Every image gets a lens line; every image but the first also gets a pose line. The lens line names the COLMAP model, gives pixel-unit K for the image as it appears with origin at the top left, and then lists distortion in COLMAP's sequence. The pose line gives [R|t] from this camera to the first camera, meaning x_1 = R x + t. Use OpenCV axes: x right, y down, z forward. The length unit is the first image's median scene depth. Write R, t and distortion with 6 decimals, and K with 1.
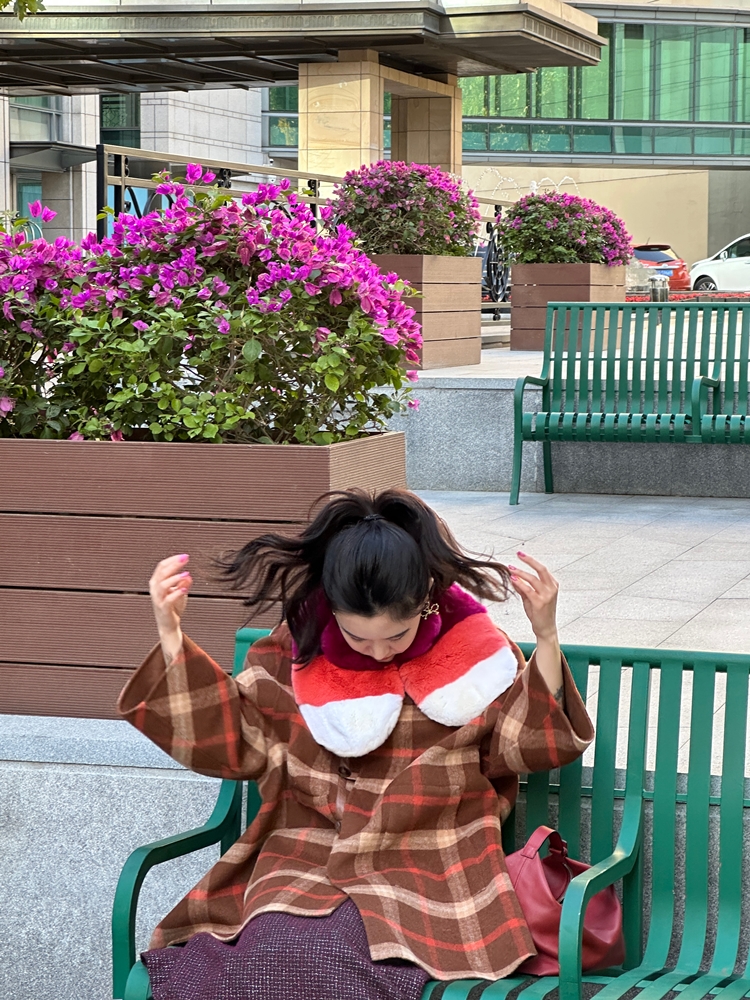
lens RADIAL K [[2740.0, 0, 375.0], [0, 2740.0, 500.0], [0, 0, 1]] dist [-0.043853, 1.142327]
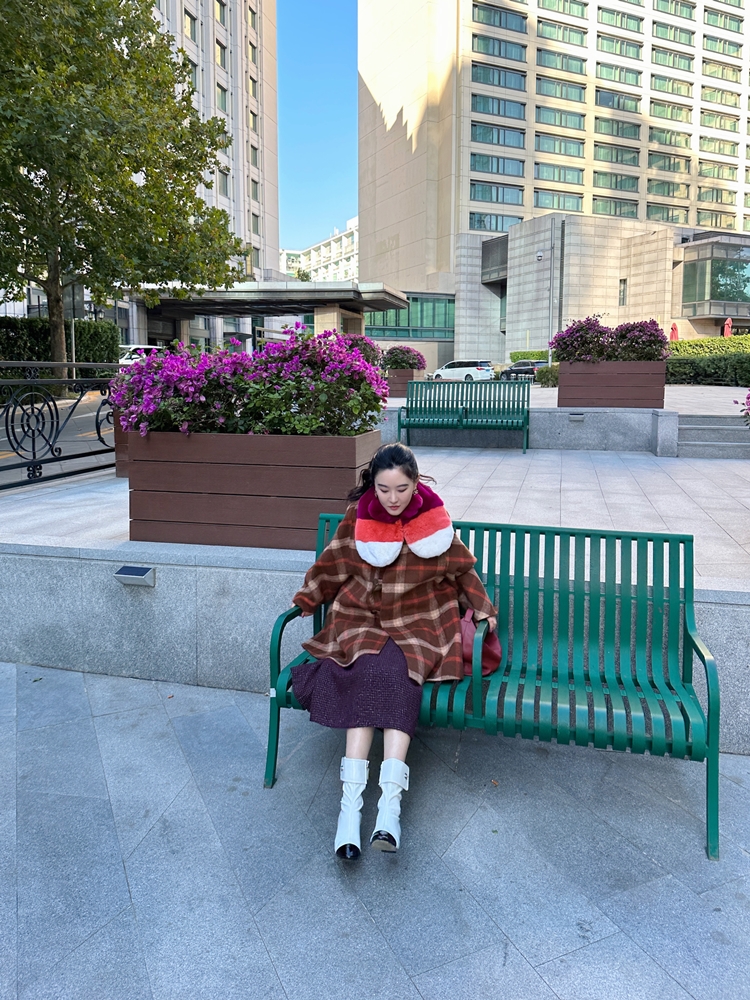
lens RADIAL K [[770.2, 0, 373.8], [0, 770.2, 459.2], [0, 0, 1]] dist [0.083825, -0.000024]
pose [[0.998331, -0.005900, 0.057444, -0.037295], [0.004428, 0.999659, 0.025724, -0.016095], [-0.057577, -0.025427, 0.998017, 0.289896]]
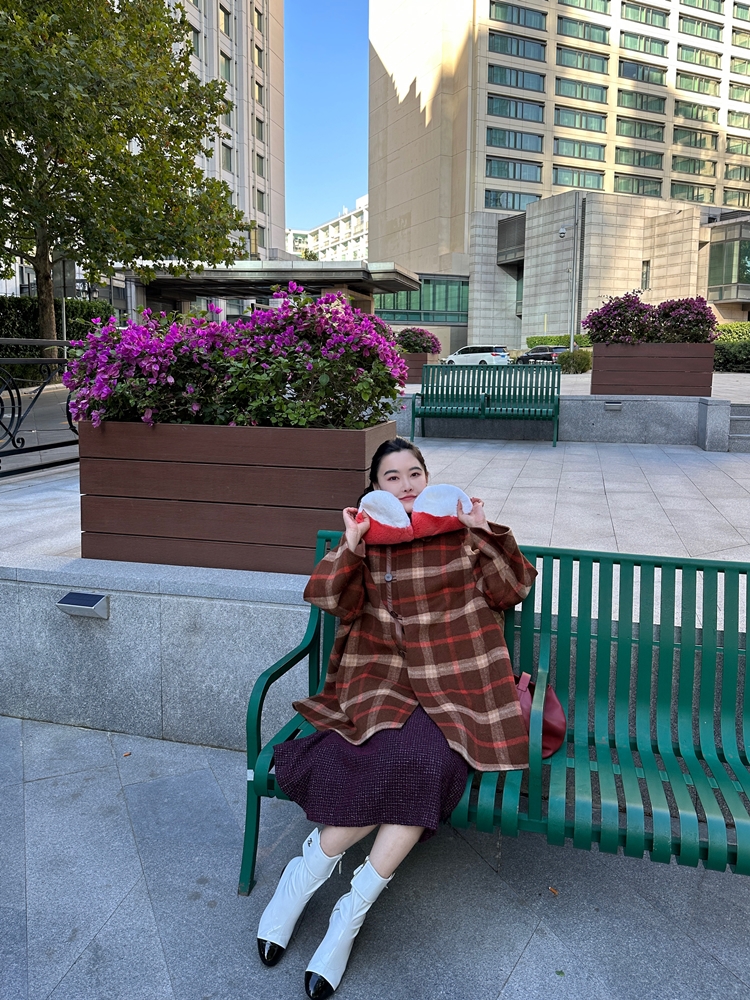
lens RADIAL K [[770.2, 0, 373.8], [0, 770.2, 459.2], [0, 0, 1]] dist [0.083825, -0.000024]
pose [[0.998891, -0.000159, 0.047079, -0.033490], [-0.001818, 0.999119, 0.041932, -0.020414], [-0.047044, -0.041972, 0.998011, 0.432470]]
